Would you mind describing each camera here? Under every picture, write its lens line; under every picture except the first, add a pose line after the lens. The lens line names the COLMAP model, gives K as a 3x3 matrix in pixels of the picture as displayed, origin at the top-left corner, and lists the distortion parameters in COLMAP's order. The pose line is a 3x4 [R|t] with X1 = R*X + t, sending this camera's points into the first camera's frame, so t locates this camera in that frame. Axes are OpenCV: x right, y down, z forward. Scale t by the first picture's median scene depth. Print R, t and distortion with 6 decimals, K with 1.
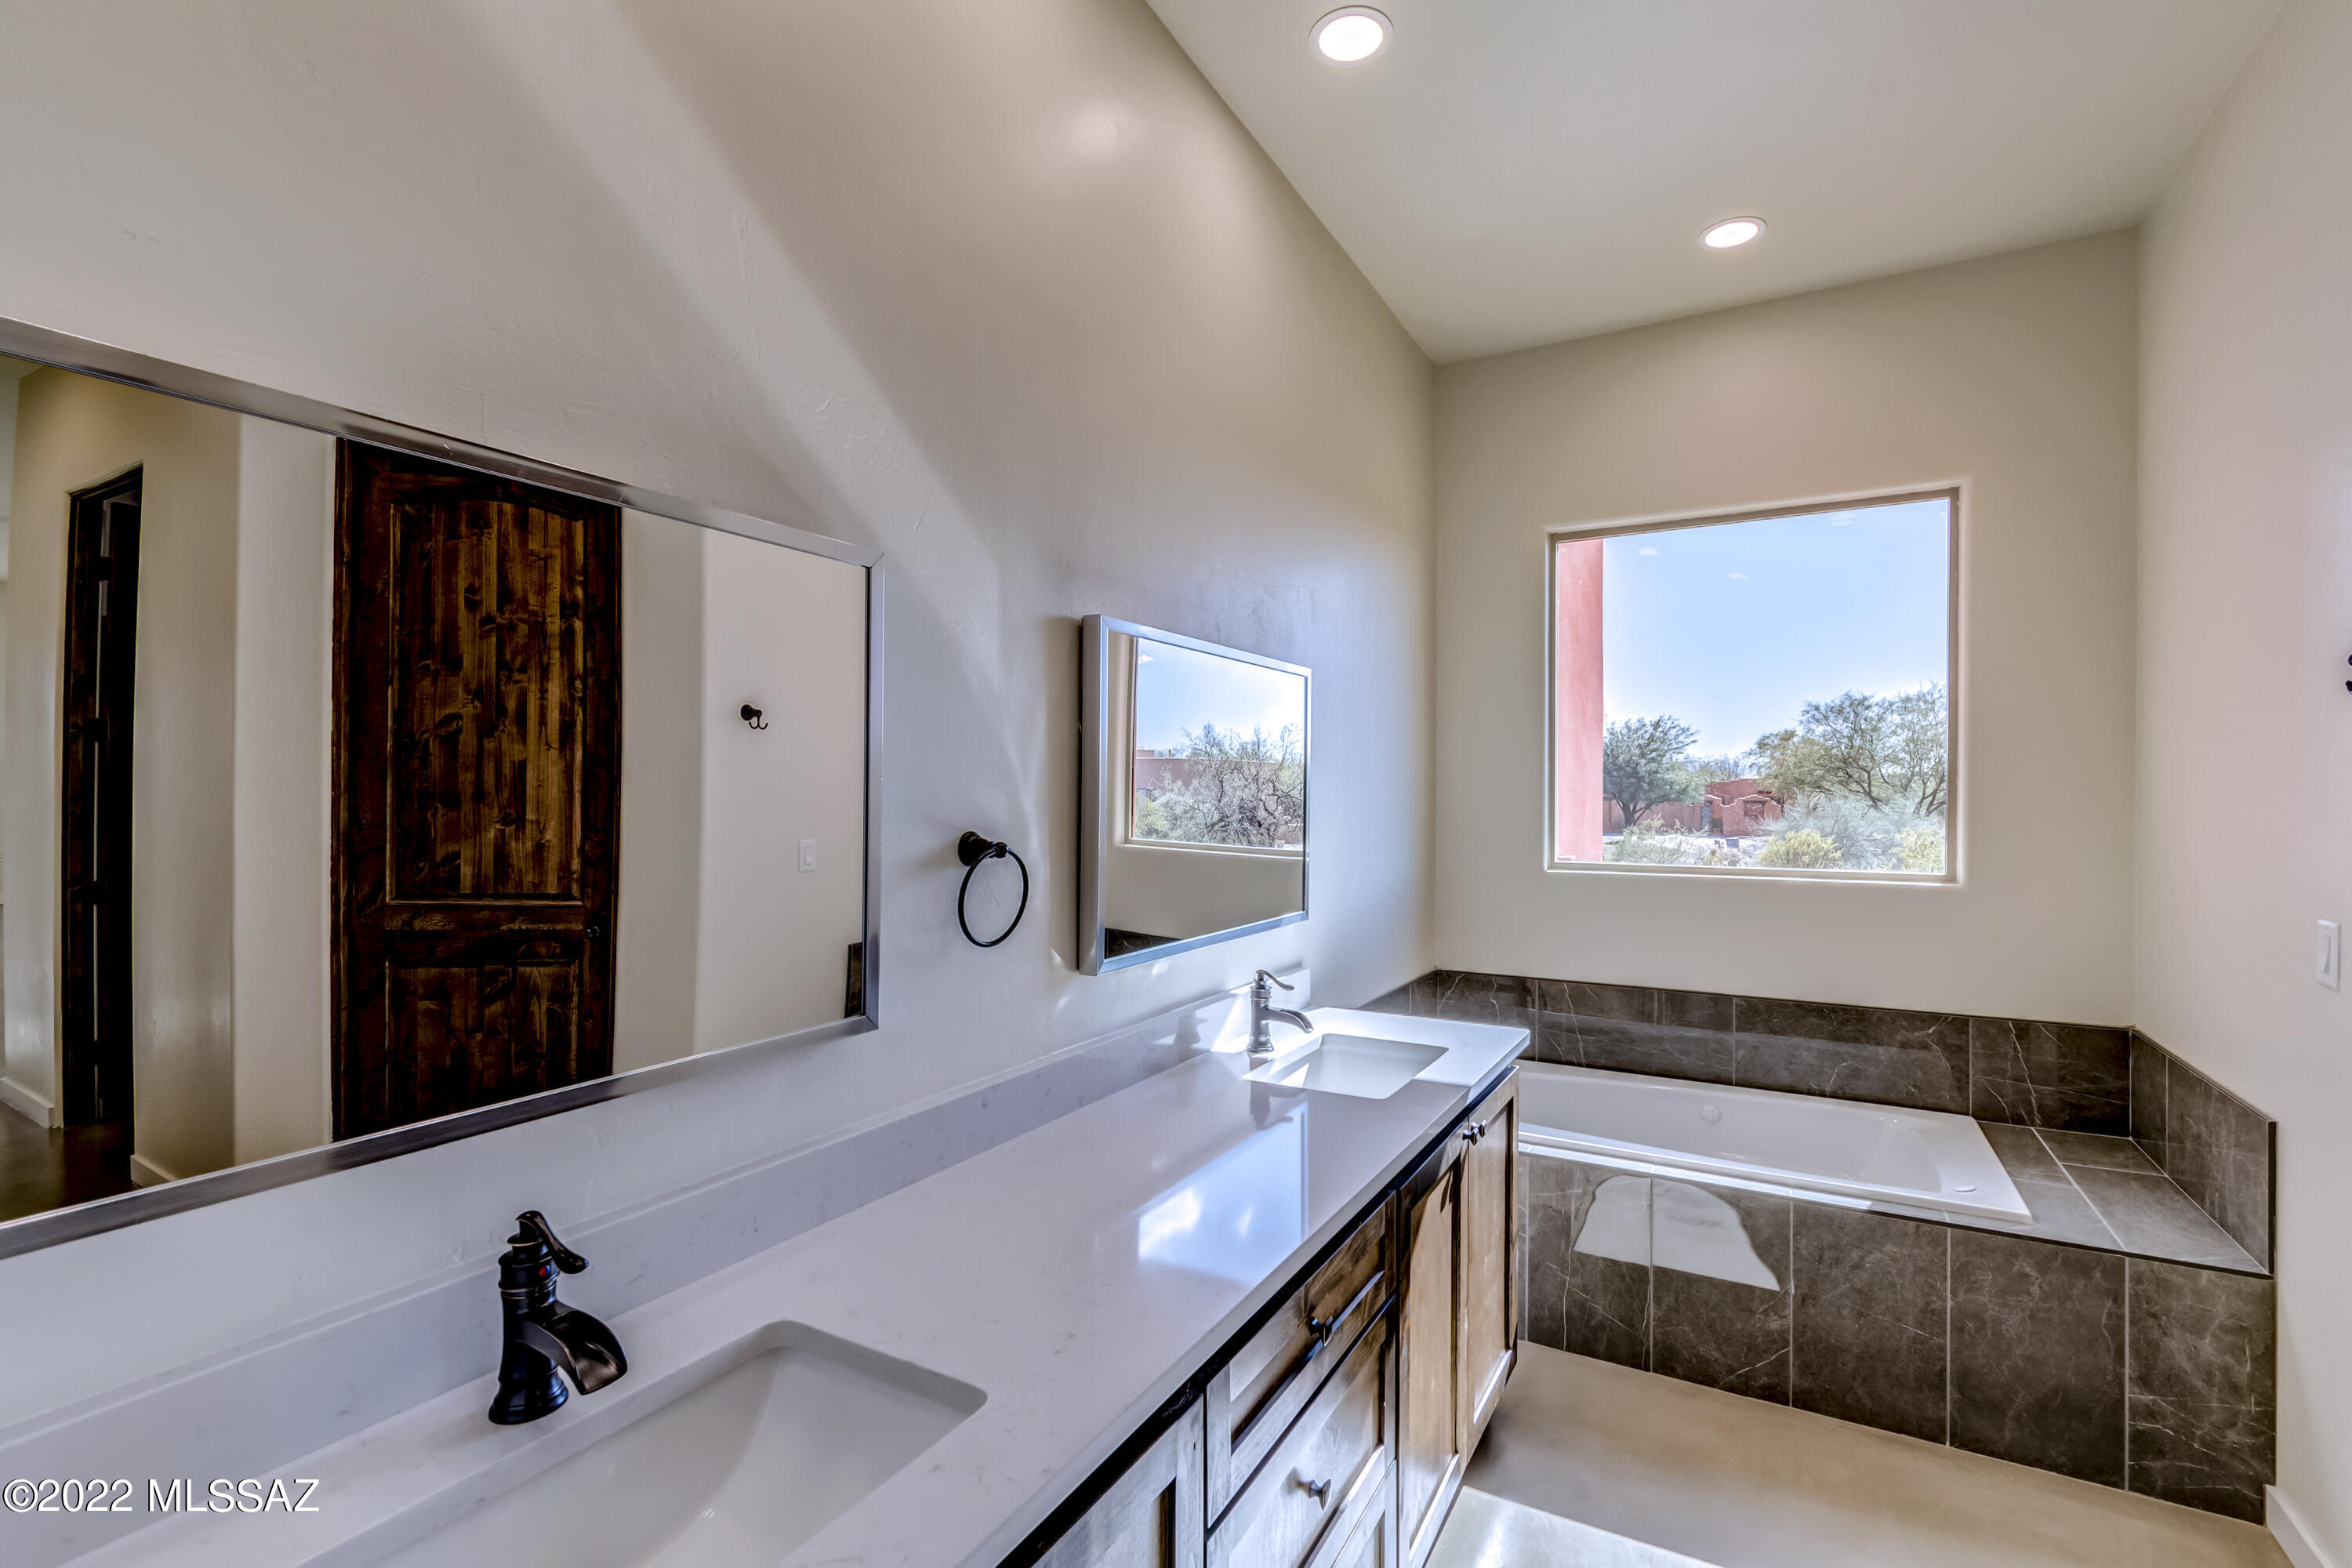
lens RADIAL K [[1040.0, 0, 1196.3], [0, 1040.0, 796.3], [0, 0, 1]] dist [0.001584, 0.000075]
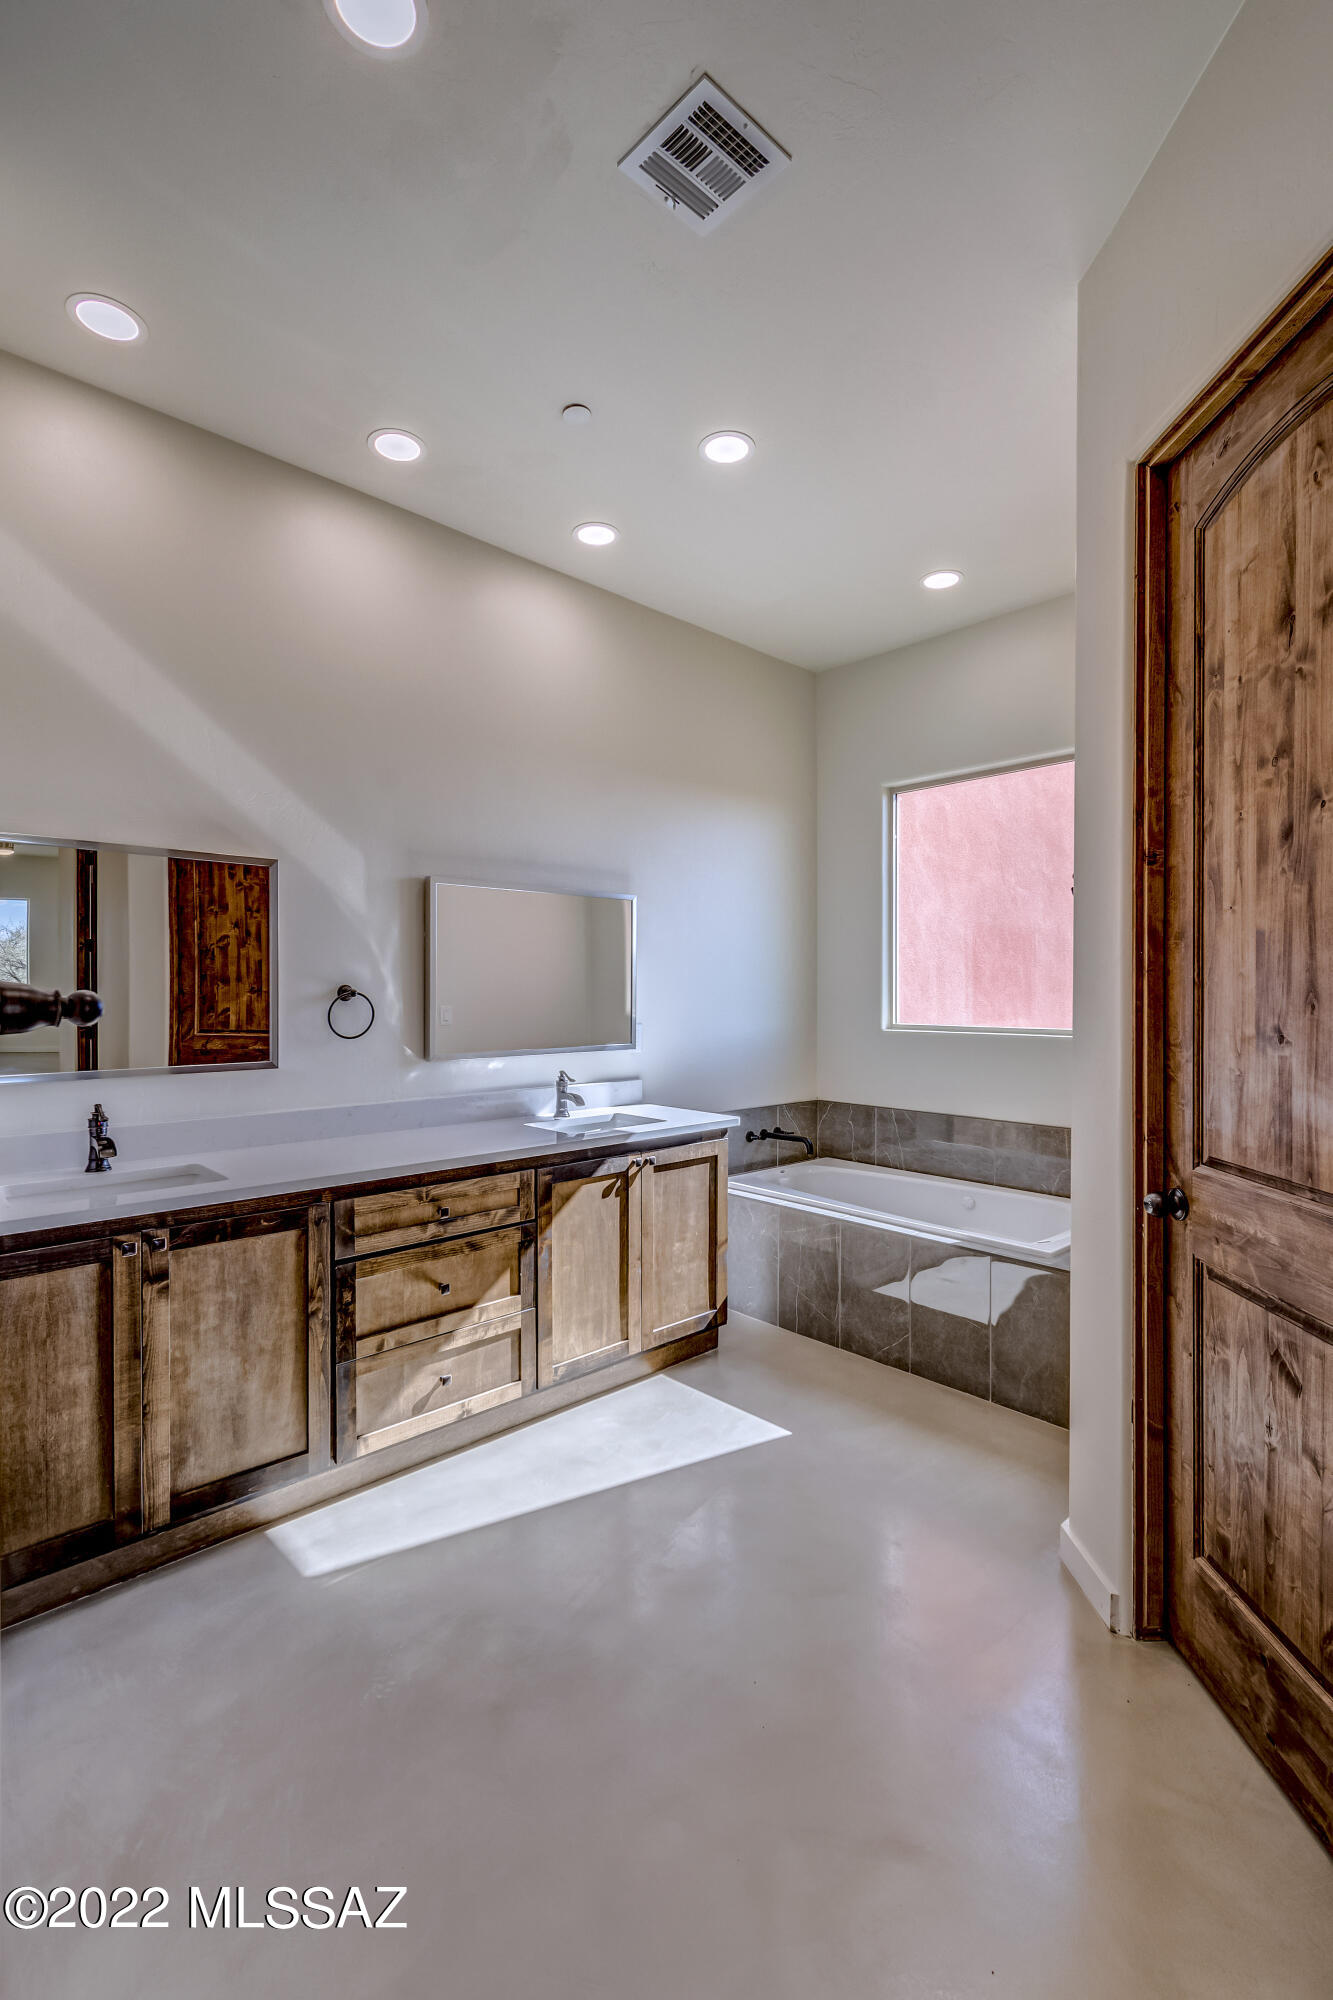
lens RADIAL K [[884.4, 0, 659.0], [0, 884.4, 1001.8], [0, 0, 1]] dist [0.001584, 0.000075]
pose [[0.951085, 0.001652, -0.308924, 0.589431], [0.000436, 0.999978, 0.006688, 0.035497], [0.308929, -0.006495, 0.951063, -0.316520]]
